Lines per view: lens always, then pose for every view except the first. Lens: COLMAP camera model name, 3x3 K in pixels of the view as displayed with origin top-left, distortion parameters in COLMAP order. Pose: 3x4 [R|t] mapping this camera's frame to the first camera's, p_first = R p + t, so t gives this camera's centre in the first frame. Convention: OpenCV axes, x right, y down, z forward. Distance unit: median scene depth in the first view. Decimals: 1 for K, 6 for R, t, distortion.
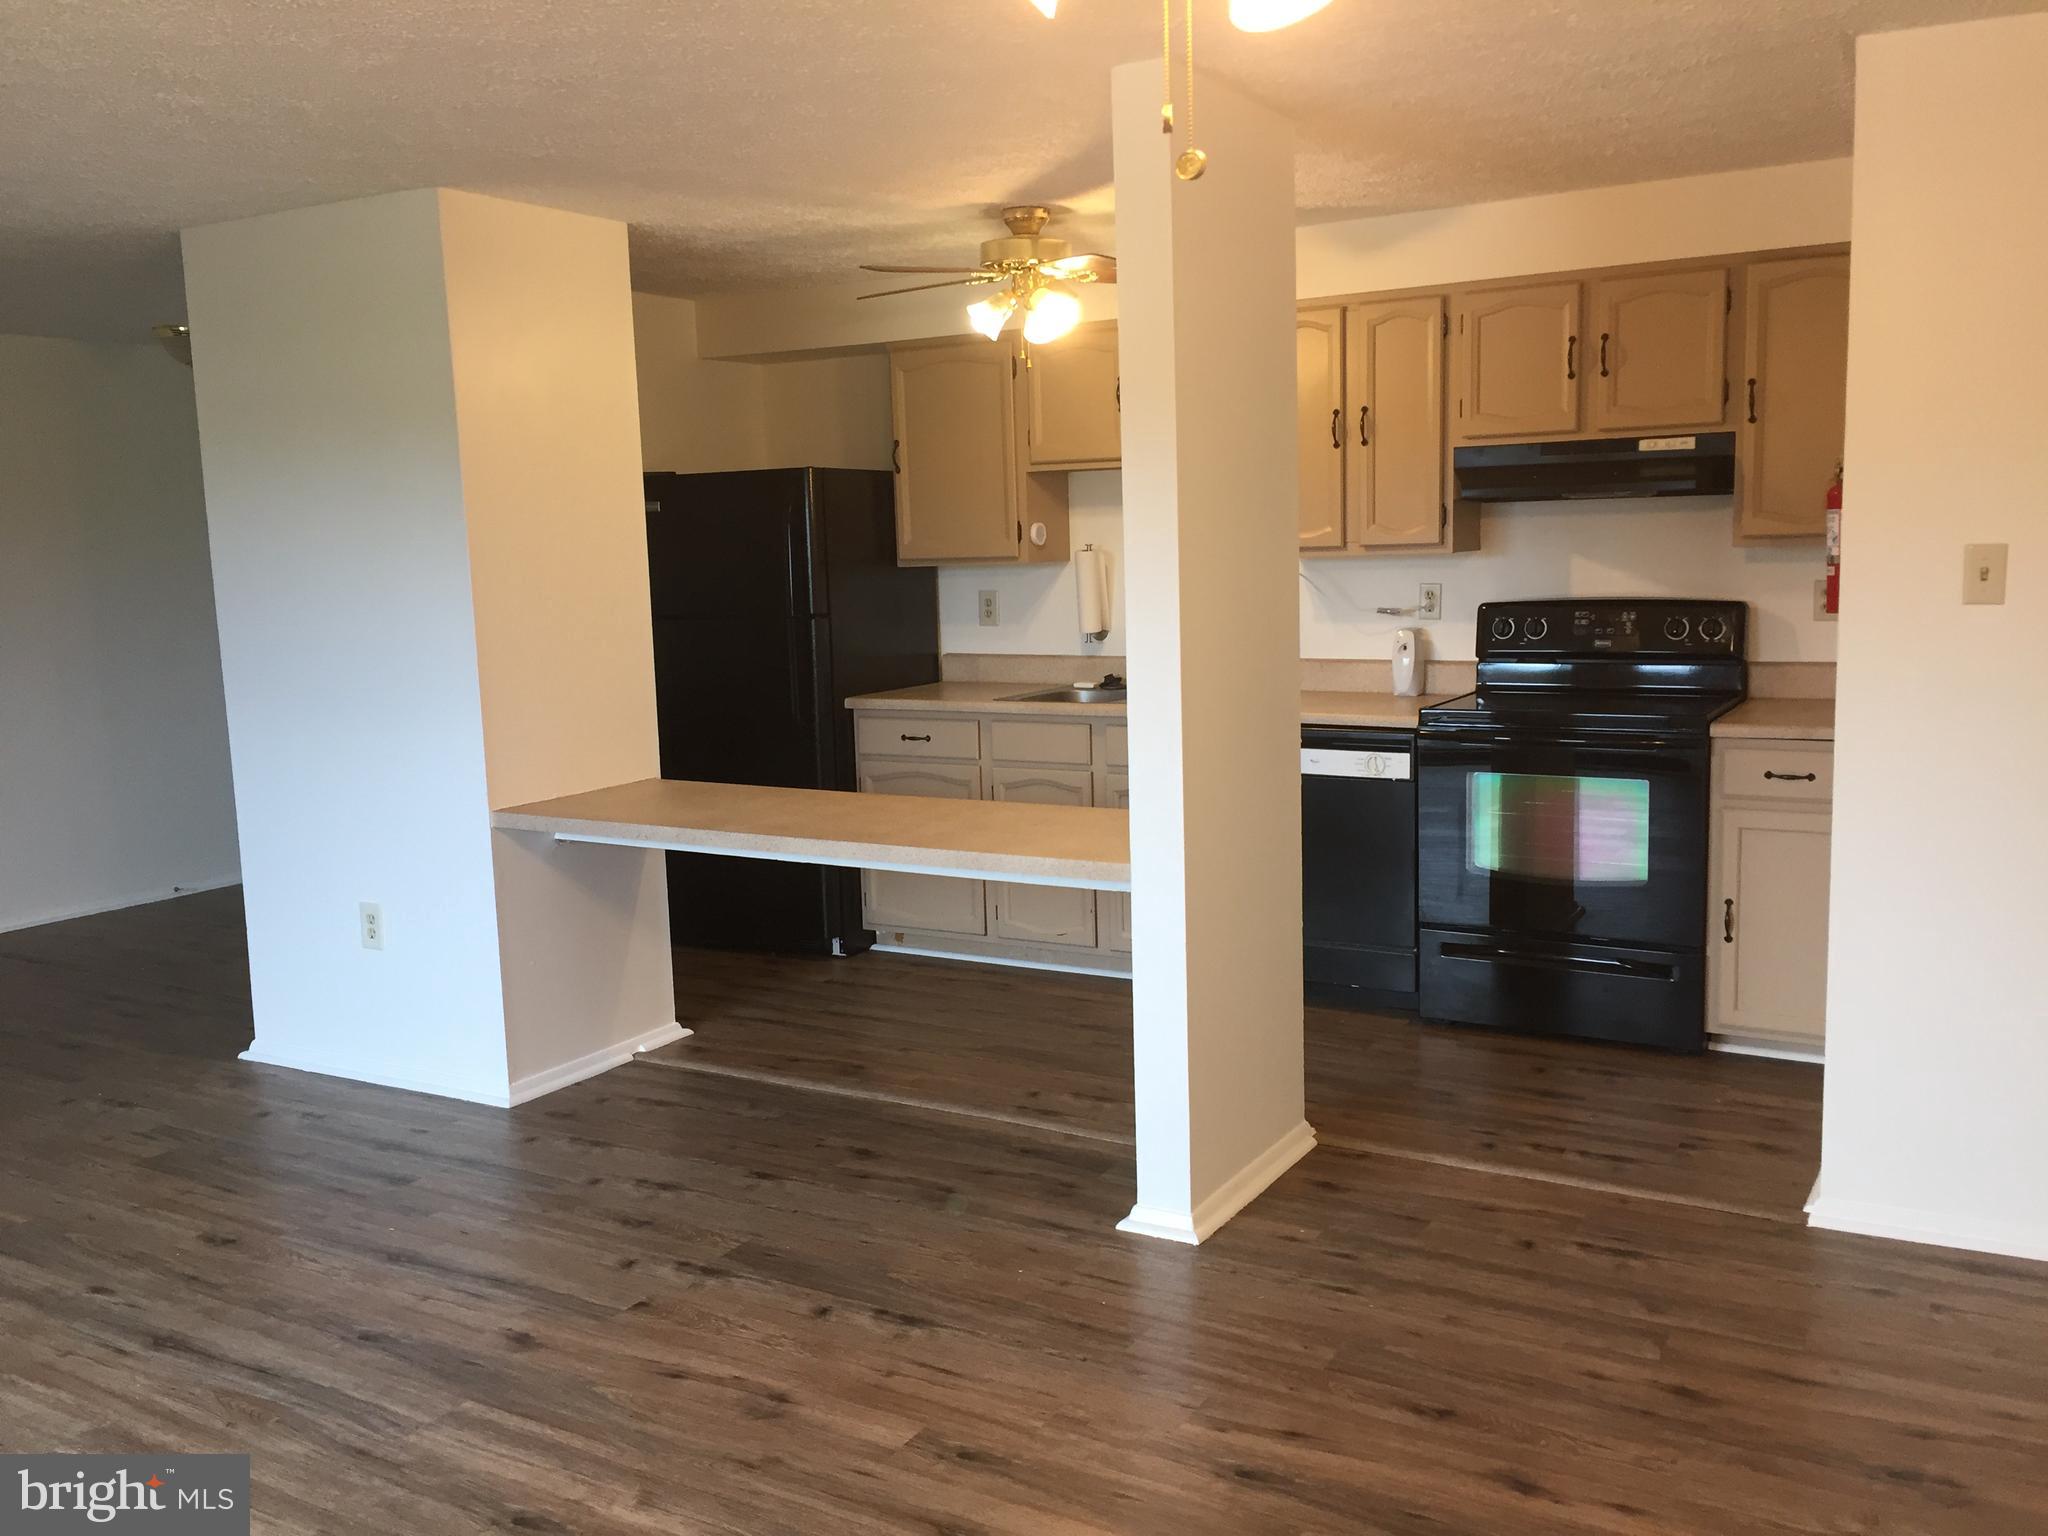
lens RADIAL K [[1754.3, 0, 1014.9], [0, 1754.3, 767.8], [0, 0, 1]] dist [0.034916, -0.030718]
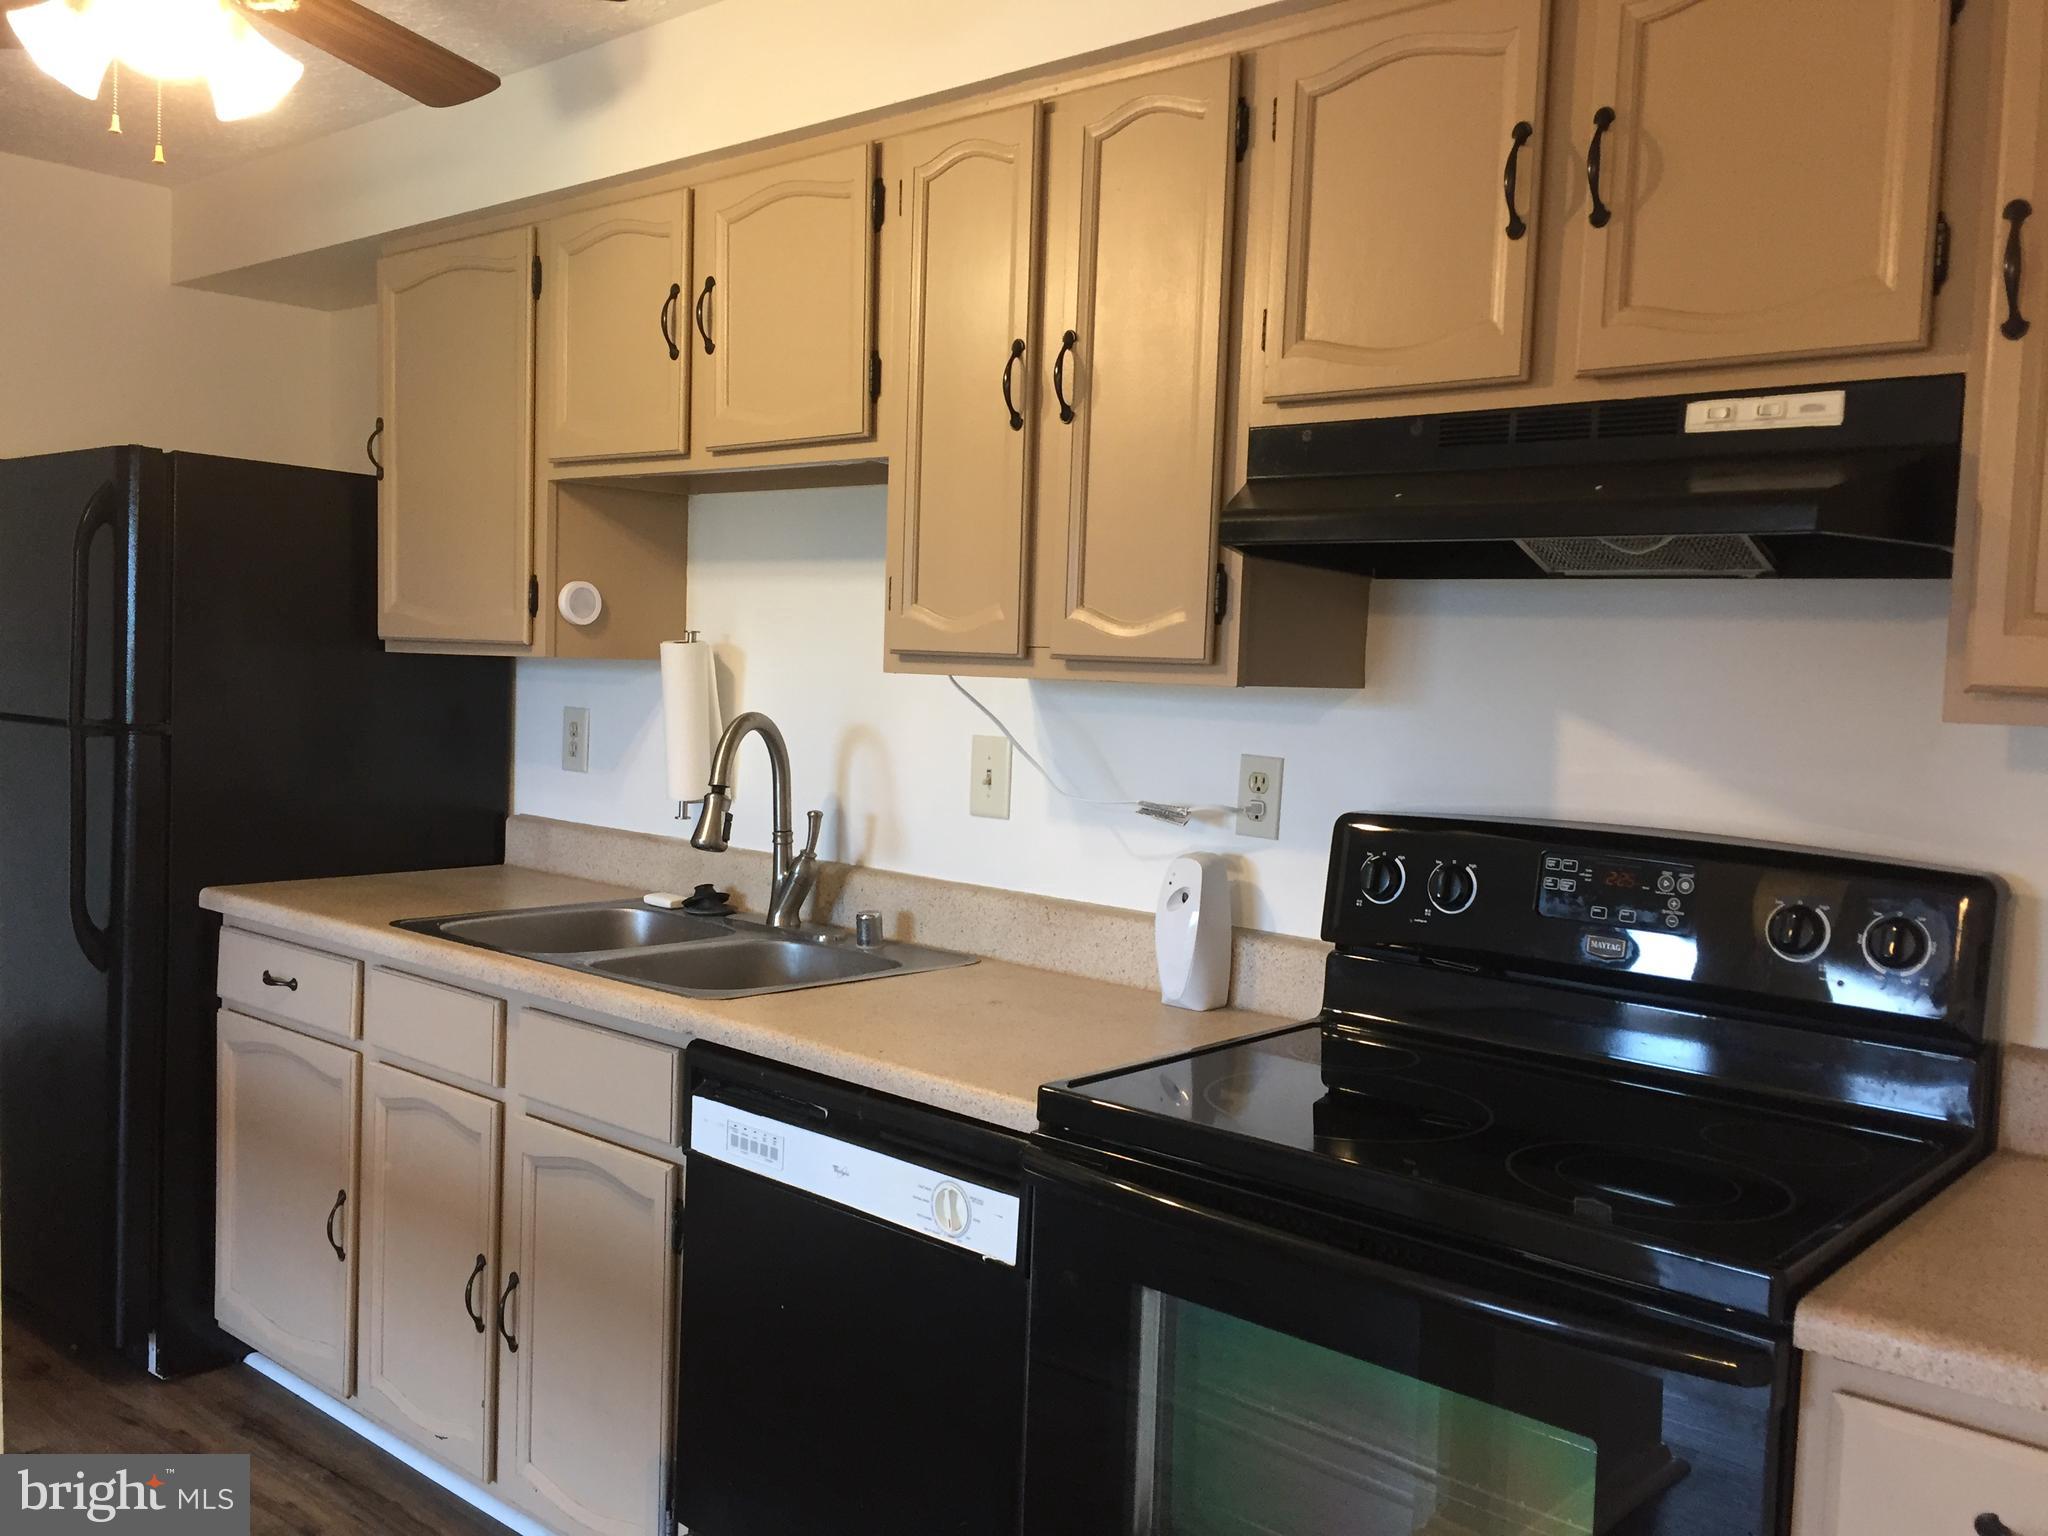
lens RADIAL K [[1754.3, 0, 1033.5], [0, 1754.3, 768.8], [0, 0, 1]] dist [0.034916, -0.030718]
pose [[0.980287, 0.076537, -0.182151, 0.276544], [-0.089363, 0.993987, -0.063271, -0.072949], [0.176213, 0.078301, 0.981233, 0.592482]]
